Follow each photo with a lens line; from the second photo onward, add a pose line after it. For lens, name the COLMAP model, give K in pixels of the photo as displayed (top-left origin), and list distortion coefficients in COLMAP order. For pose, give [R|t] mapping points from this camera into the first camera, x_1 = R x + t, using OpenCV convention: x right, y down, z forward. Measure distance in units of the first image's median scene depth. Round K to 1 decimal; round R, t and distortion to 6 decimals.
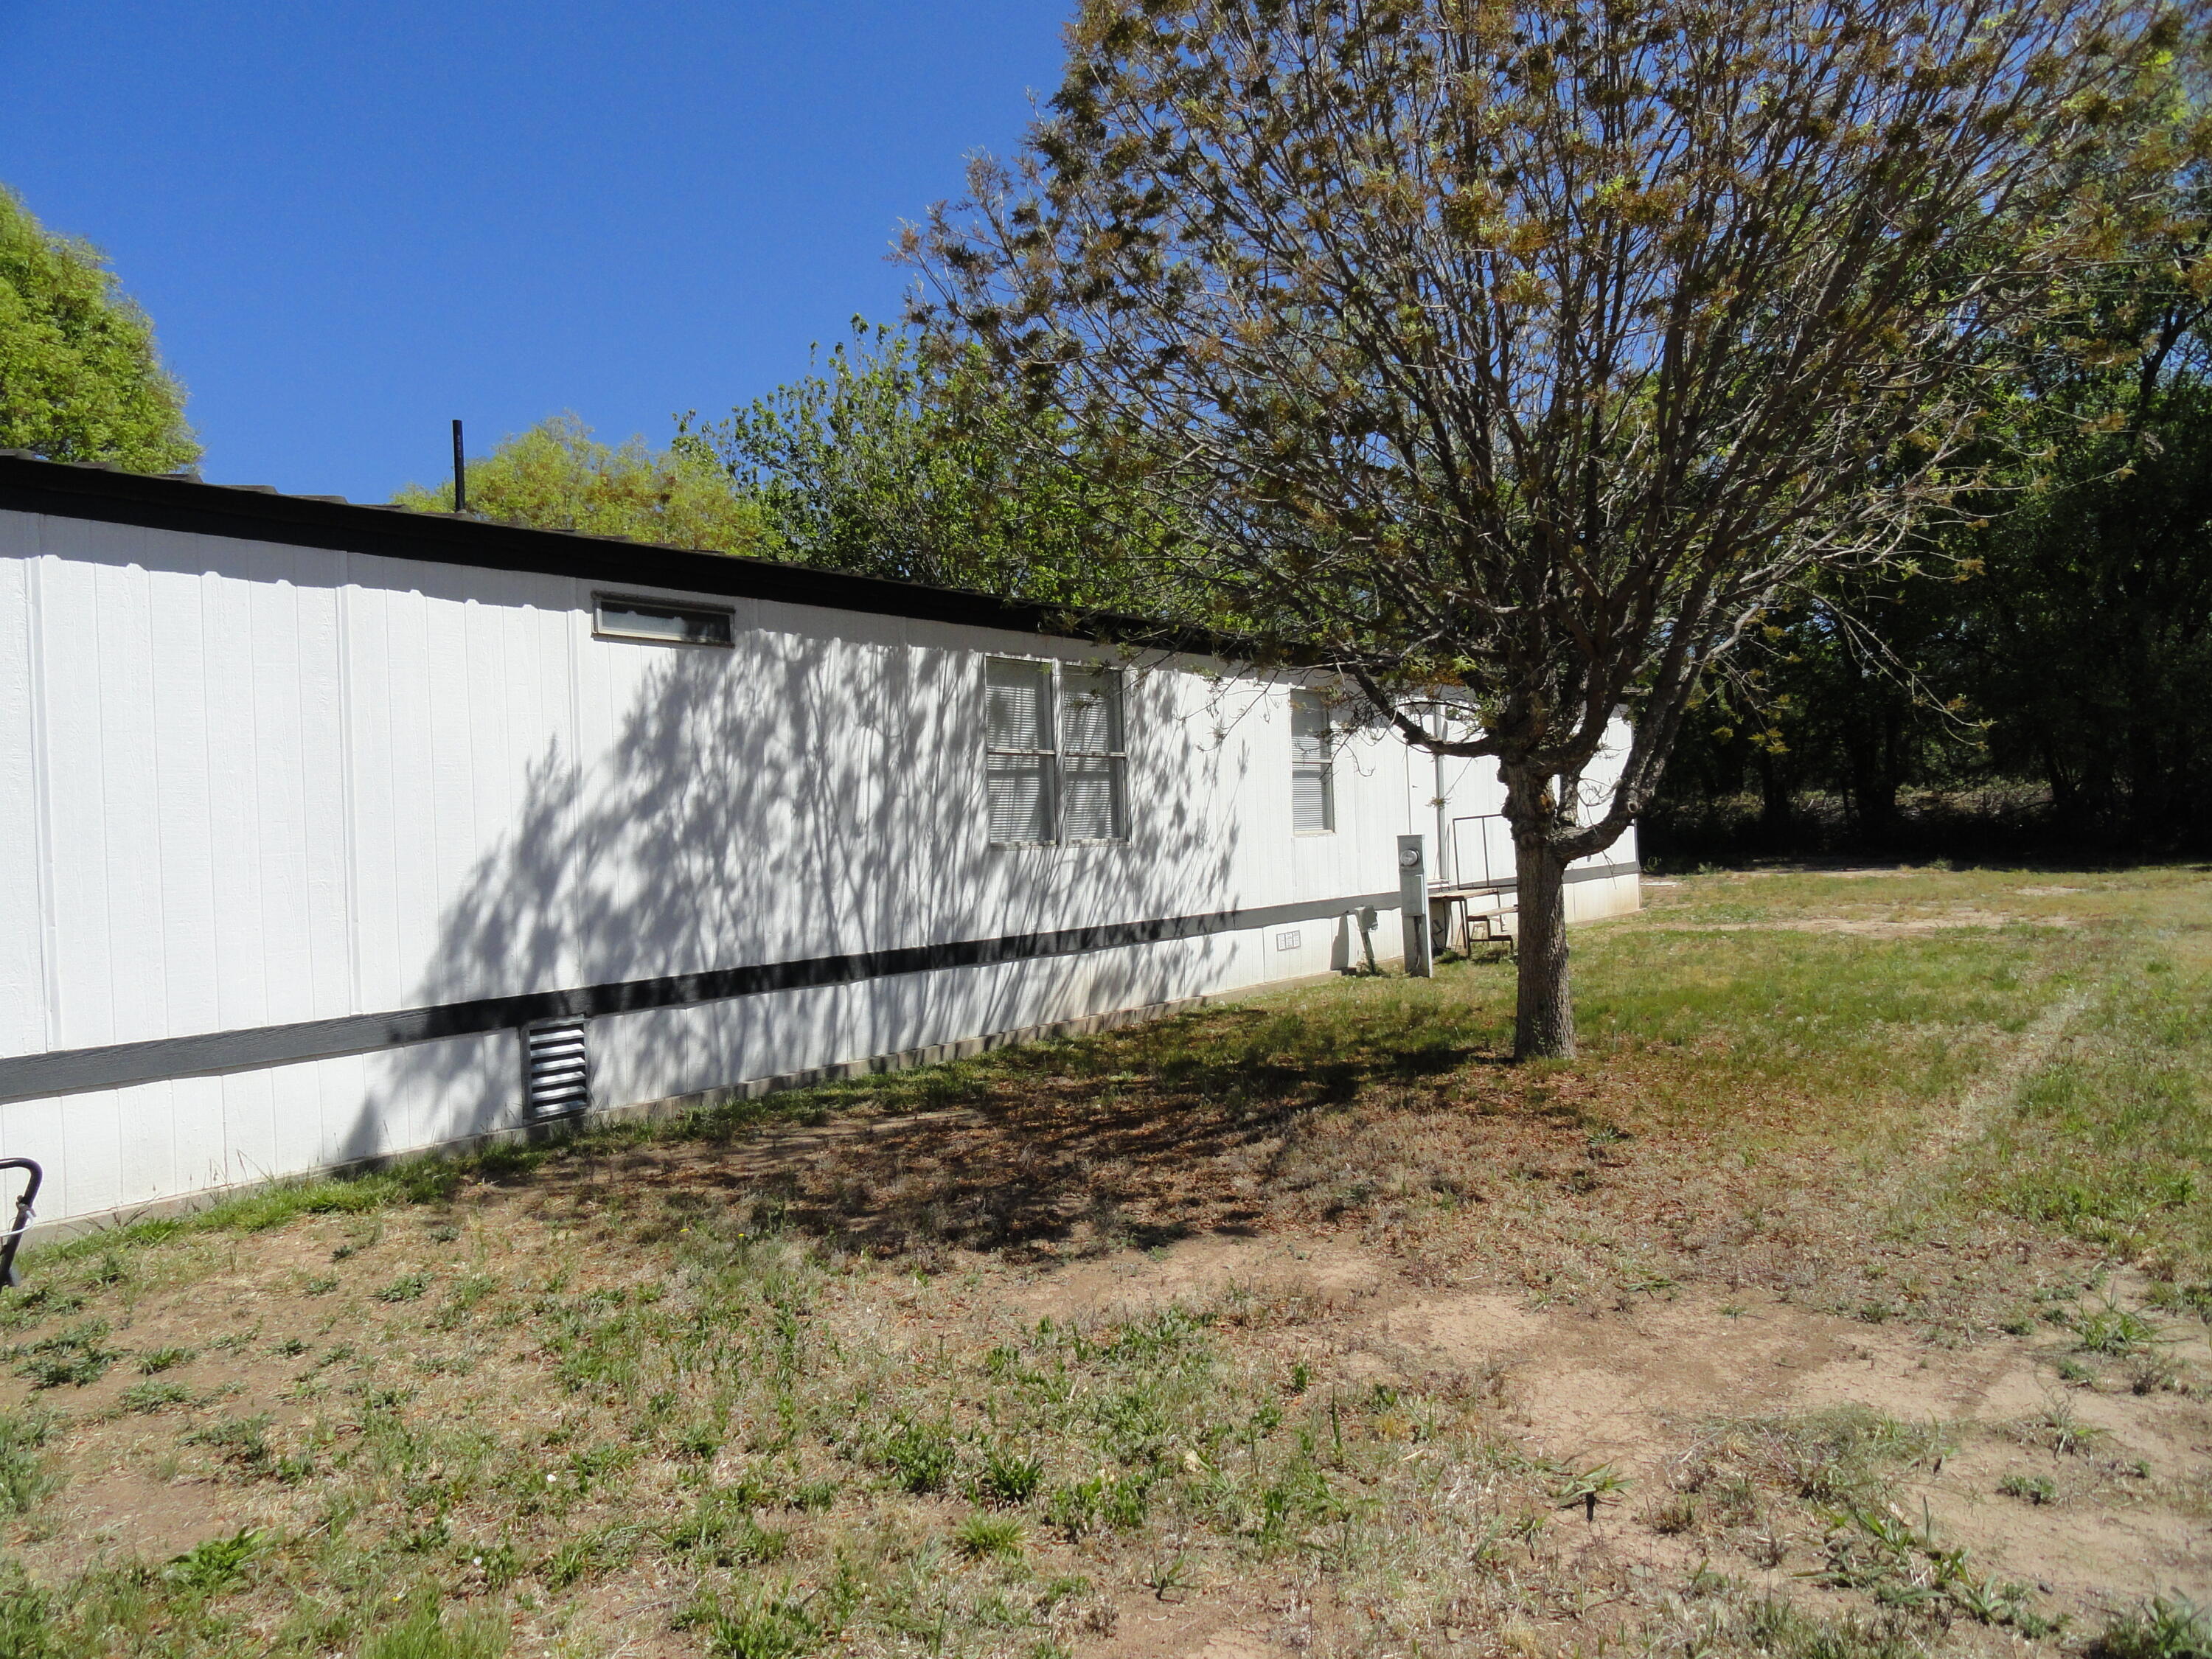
lens RADIAL K [[1549.5, 0, 1101.6], [0, 1549.5, 830.9], [0, 0, 1]] dist [-0.008204, 0.006947]
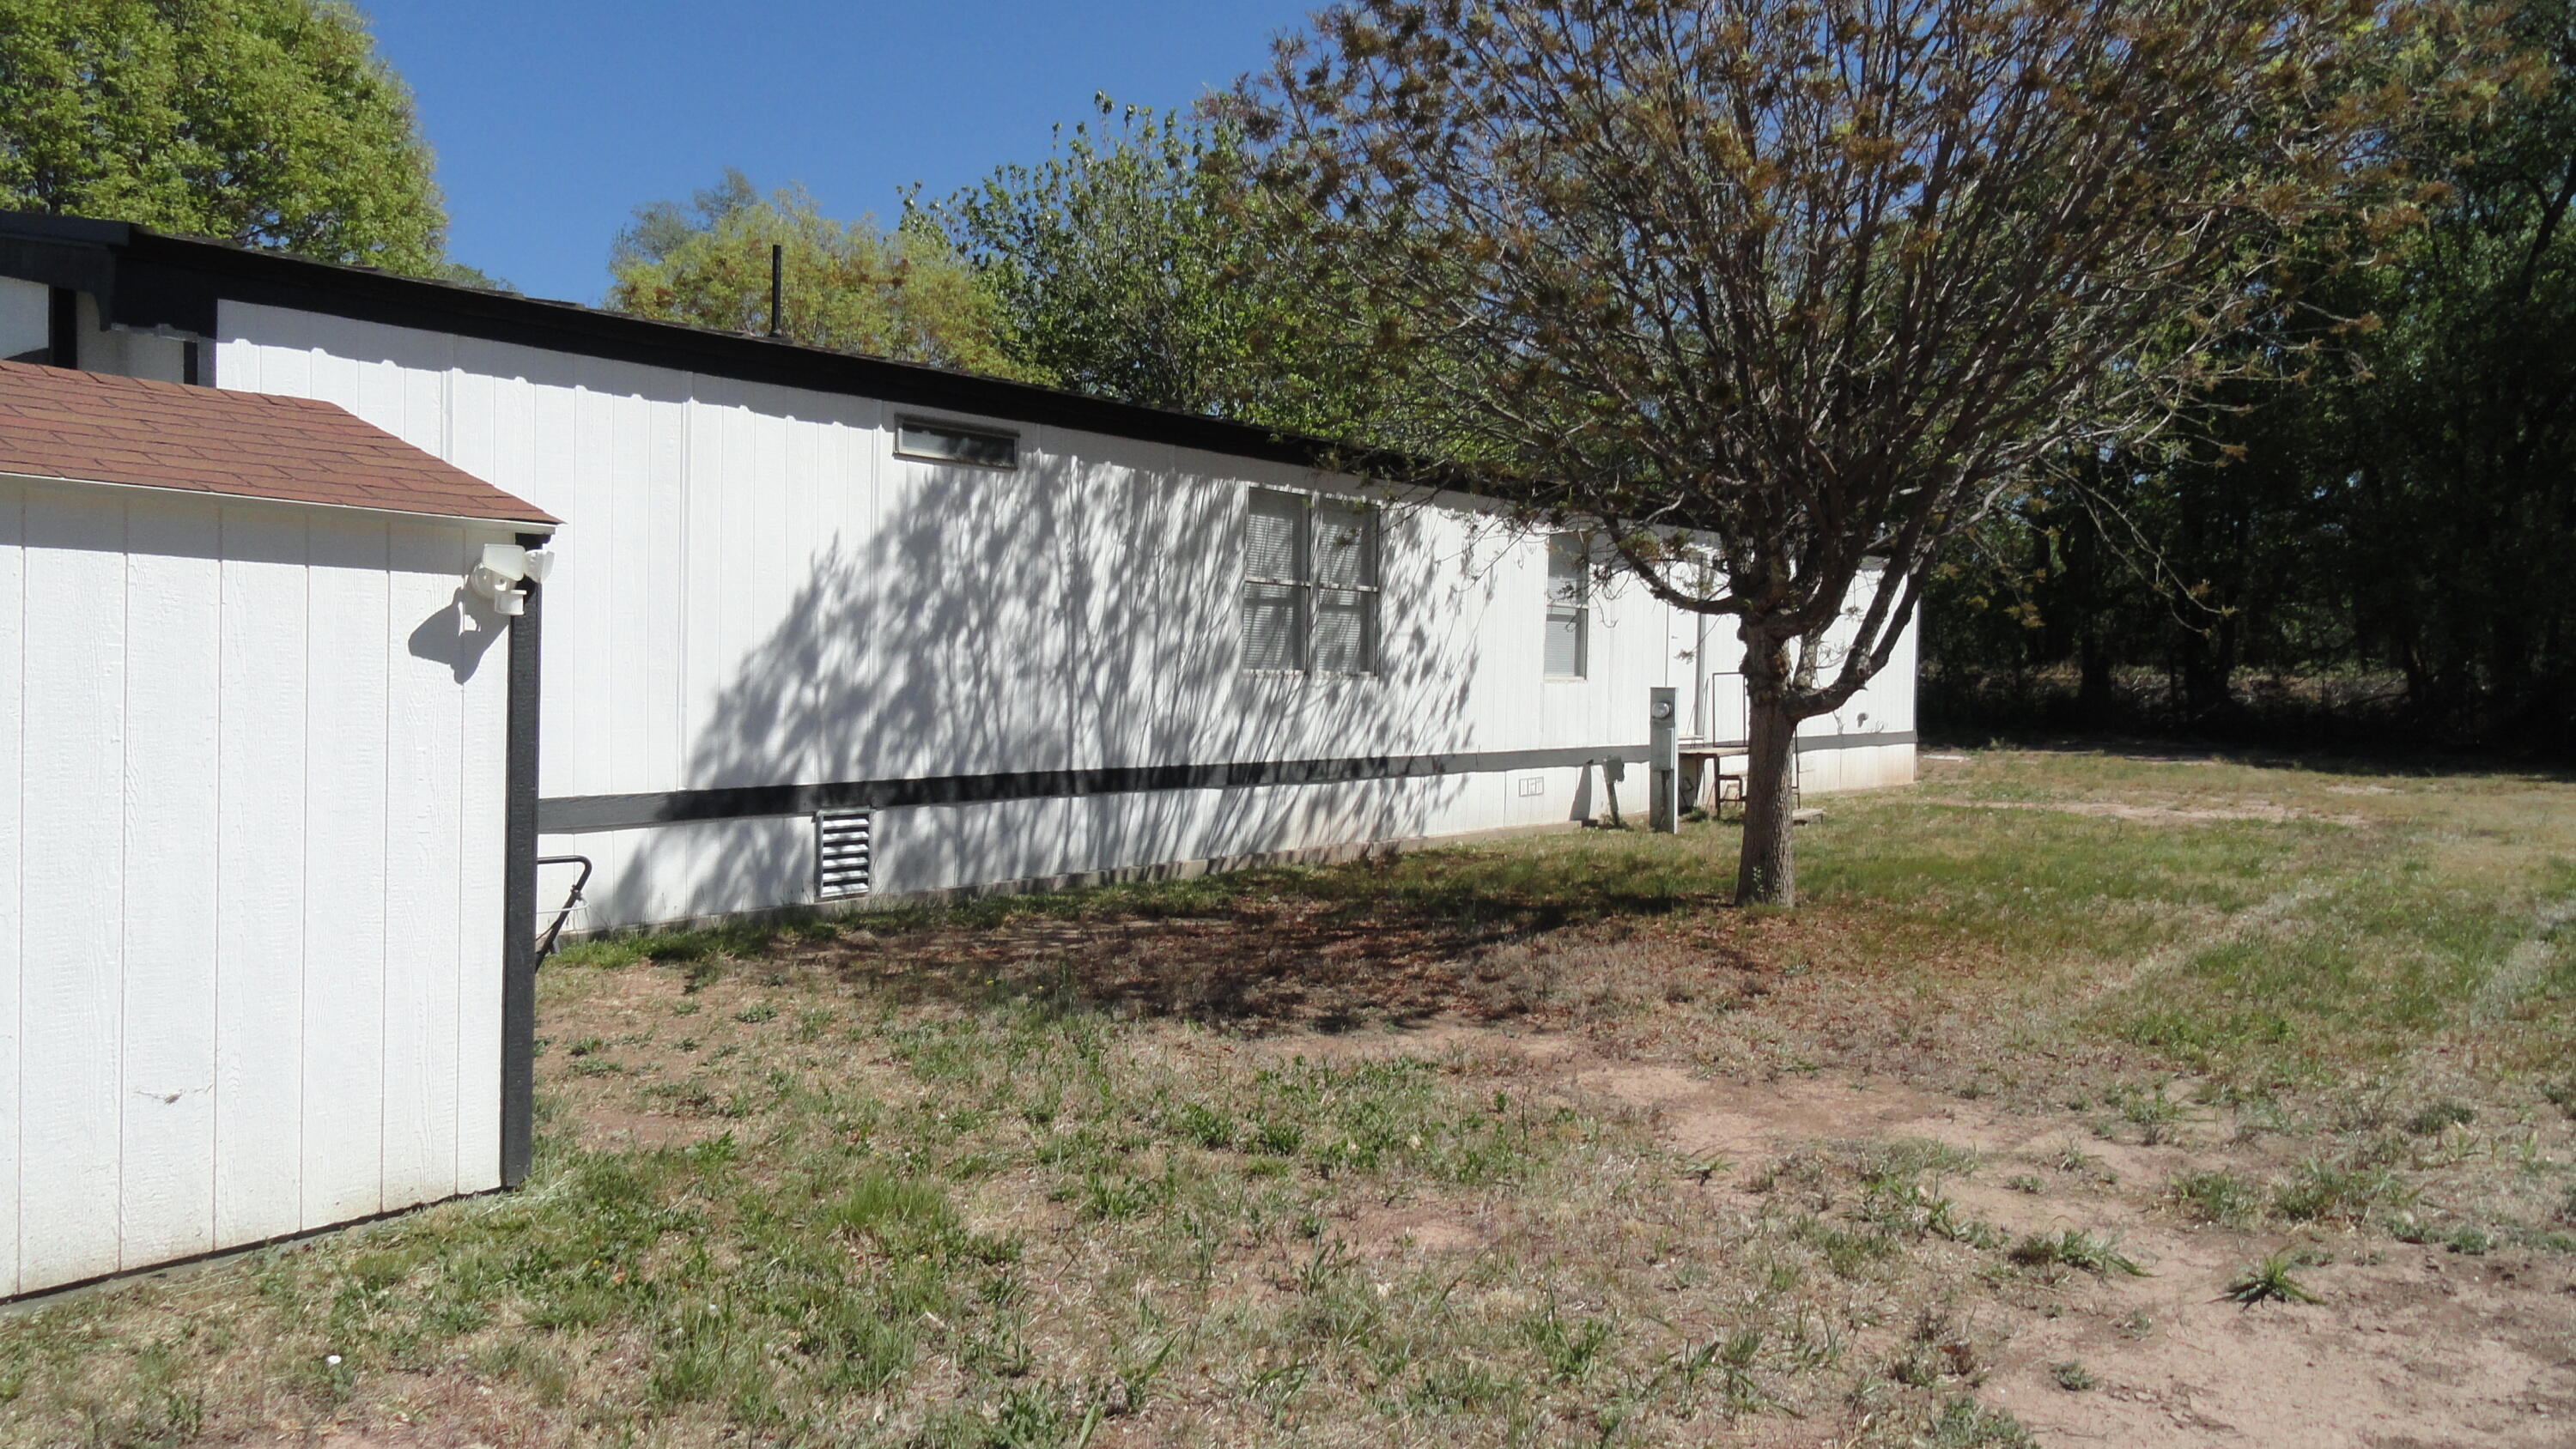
lens RADIAL K [[1809.6, 0, 1294.2], [0, 1809.6, 724.7], [0, 0, 1]] dist [-0.017500, -0.000890]
pose [[0.998053, 0.059742, -0.017919, -0.013552], [-0.059095, 0.997648, 0.034720, 0.000647], [0.019951, -0.033593, 0.999236, -0.191262]]
